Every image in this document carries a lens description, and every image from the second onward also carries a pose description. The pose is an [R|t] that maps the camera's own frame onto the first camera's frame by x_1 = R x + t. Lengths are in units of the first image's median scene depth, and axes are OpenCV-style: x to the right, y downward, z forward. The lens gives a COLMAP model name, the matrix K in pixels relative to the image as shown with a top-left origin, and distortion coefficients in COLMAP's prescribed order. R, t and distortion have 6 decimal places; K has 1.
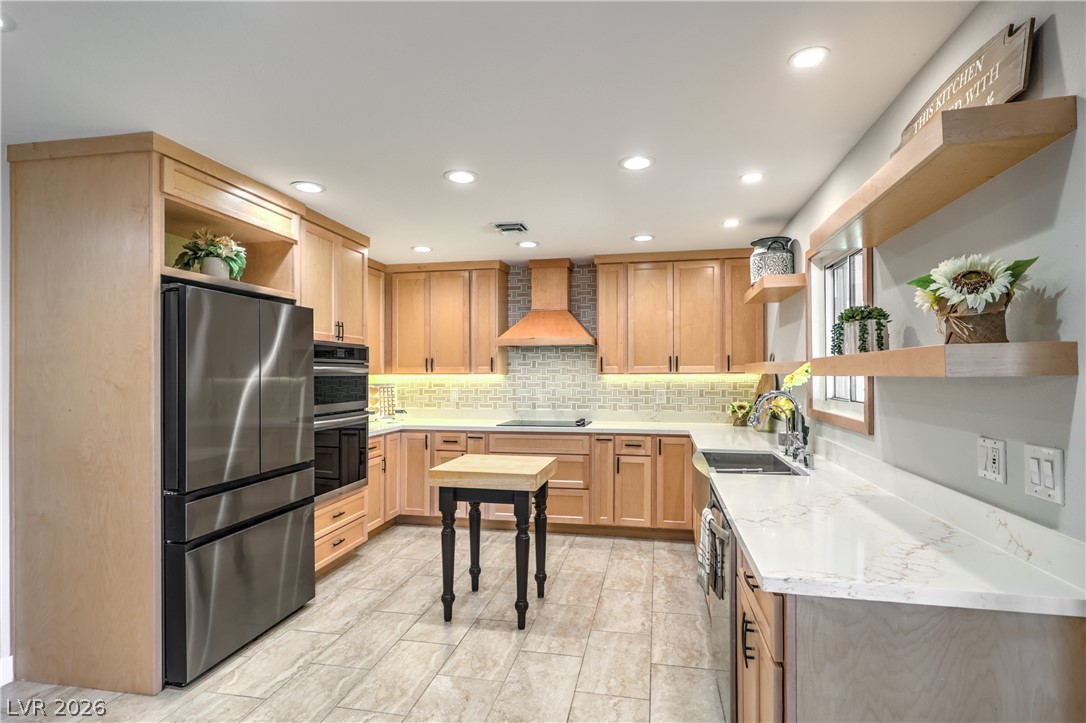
lens RADIAL K [[560.6, 0, 545.5], [0, 560.6, 372.5], [0, 0, 1]] dist [0.000970, 0.000359]
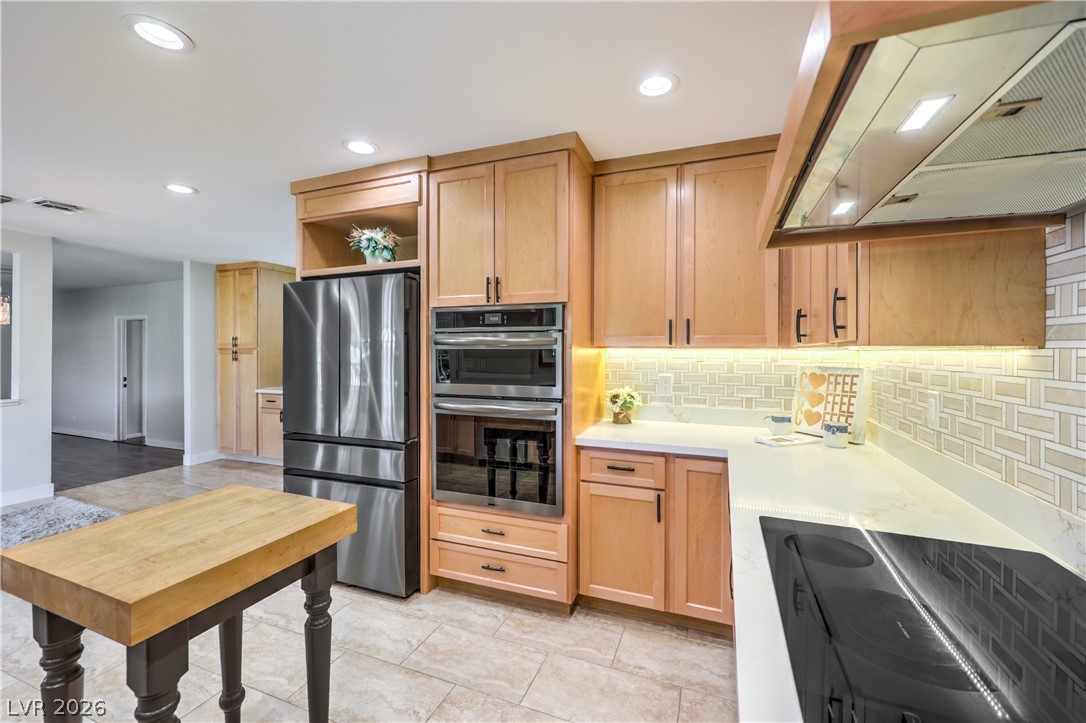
lens RADIAL K [[447.5, 0, 555.9], [0, 447.5, 355.9], [0, 0, 1]] dist [0.000521, -0.000007]
pose [[-0.178456, 0.012797, -0.983865, 0.201646], [-0.001484, 0.999911, 0.013275, 0.006791], [0.983947, 0.003829, -0.178421, 1.149962]]
